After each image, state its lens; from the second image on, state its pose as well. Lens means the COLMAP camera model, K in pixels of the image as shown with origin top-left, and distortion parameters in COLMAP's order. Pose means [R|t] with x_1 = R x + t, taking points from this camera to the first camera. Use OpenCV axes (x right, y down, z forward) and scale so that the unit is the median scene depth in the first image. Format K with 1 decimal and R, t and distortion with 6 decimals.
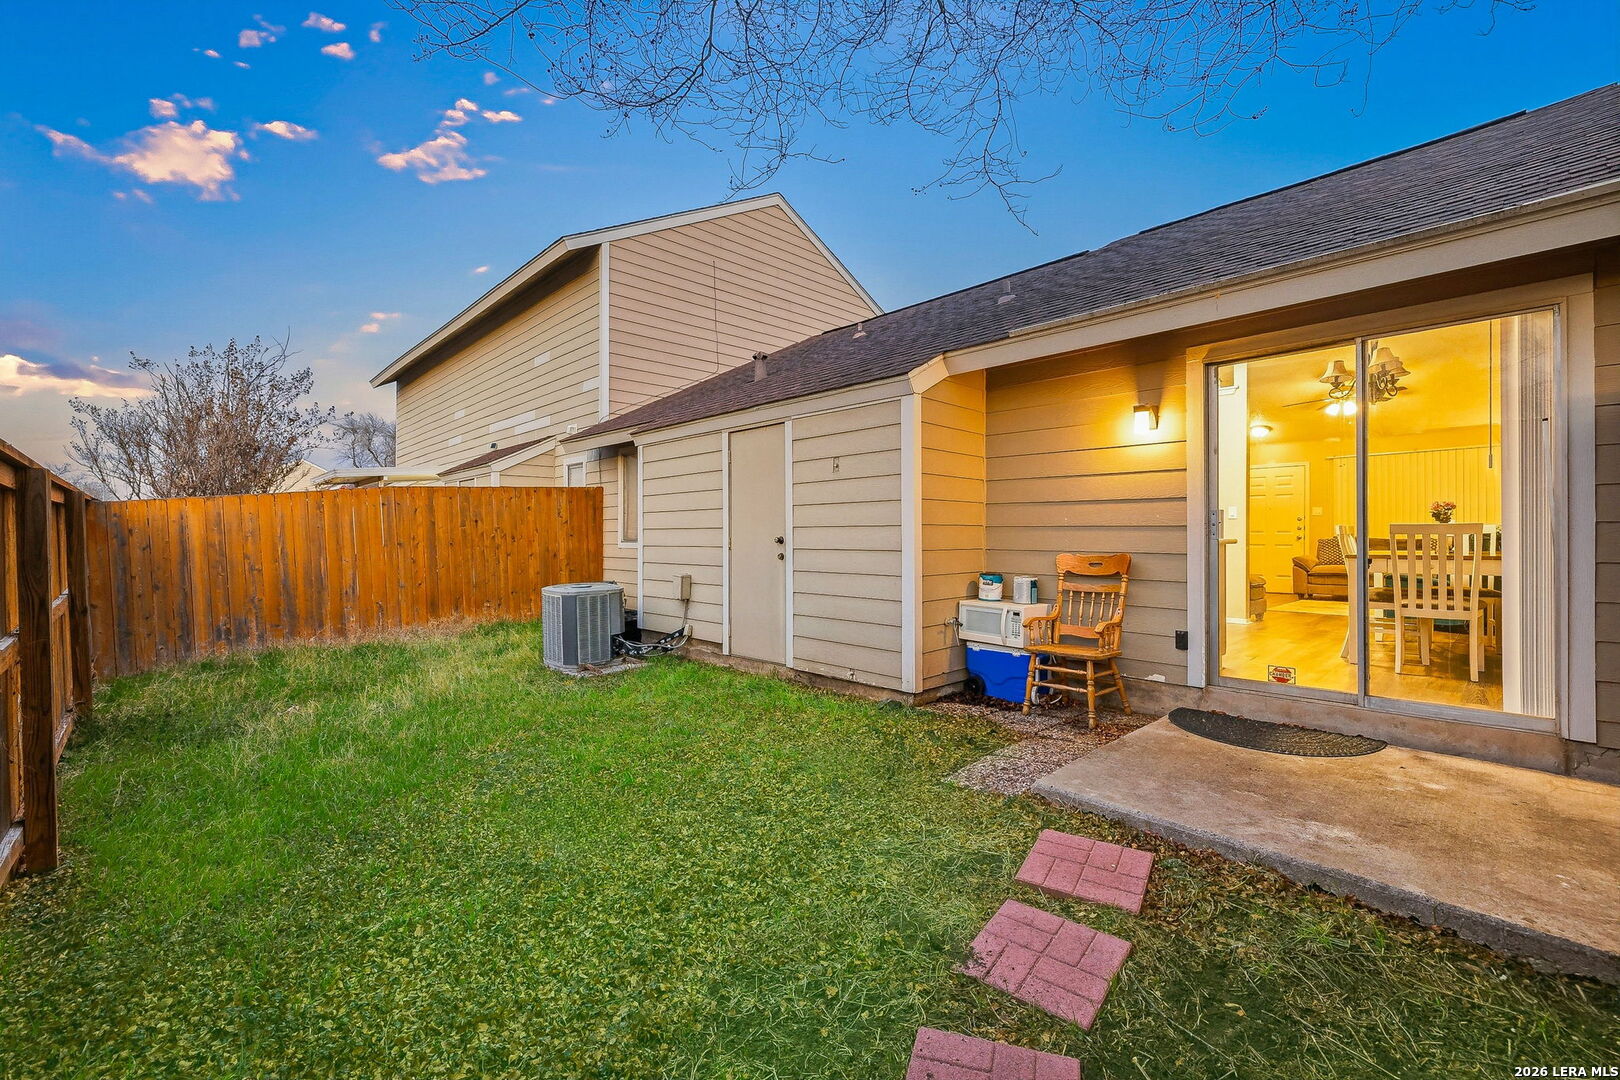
lens RADIAL K [[762.4, 0, 812.9], [0, 762.4, 530.4], [0, 0, 1]] dist [-0.001374, 0.000054]
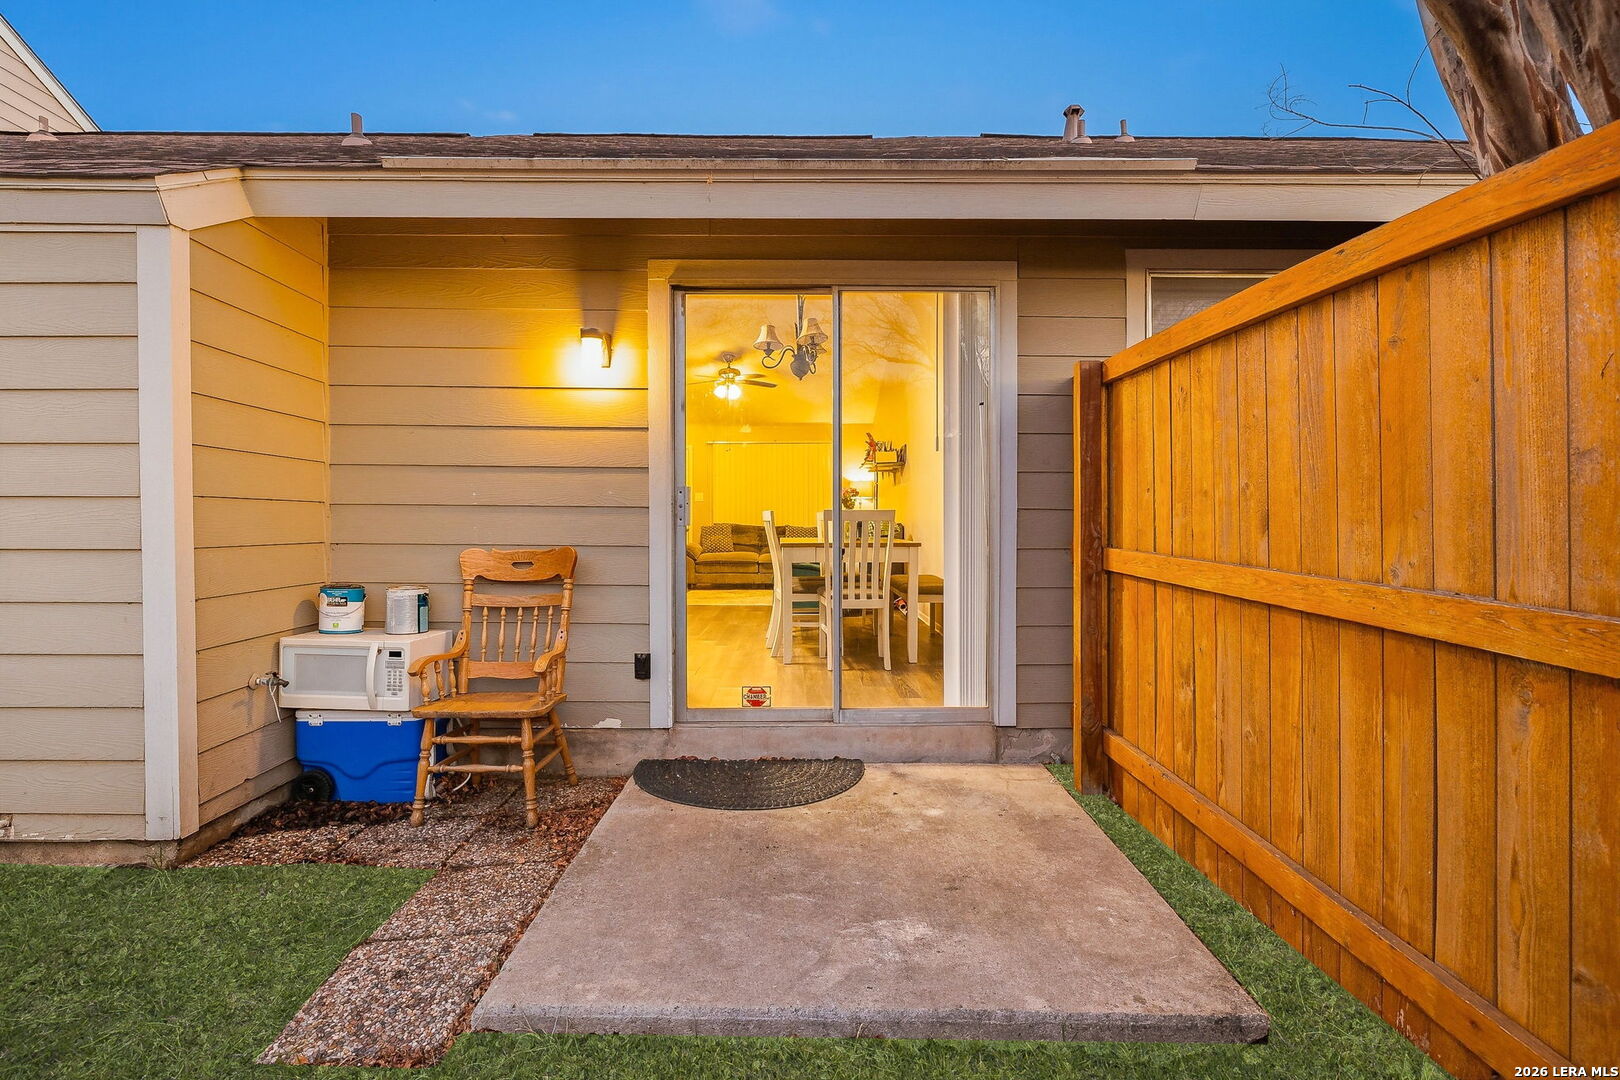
lens RADIAL K [[804.1, 0, 807.9], [0, 804.1, 543.3], [0, 0, 1]] dist [-0.009568, 0.000072]
pose [[0.697893, -0.013750, 0.716070, 0.049854], [-0.010536, 0.999510, 0.029461, 0.004008], [-0.716124, -0.028105, 0.697407, 0.351852]]
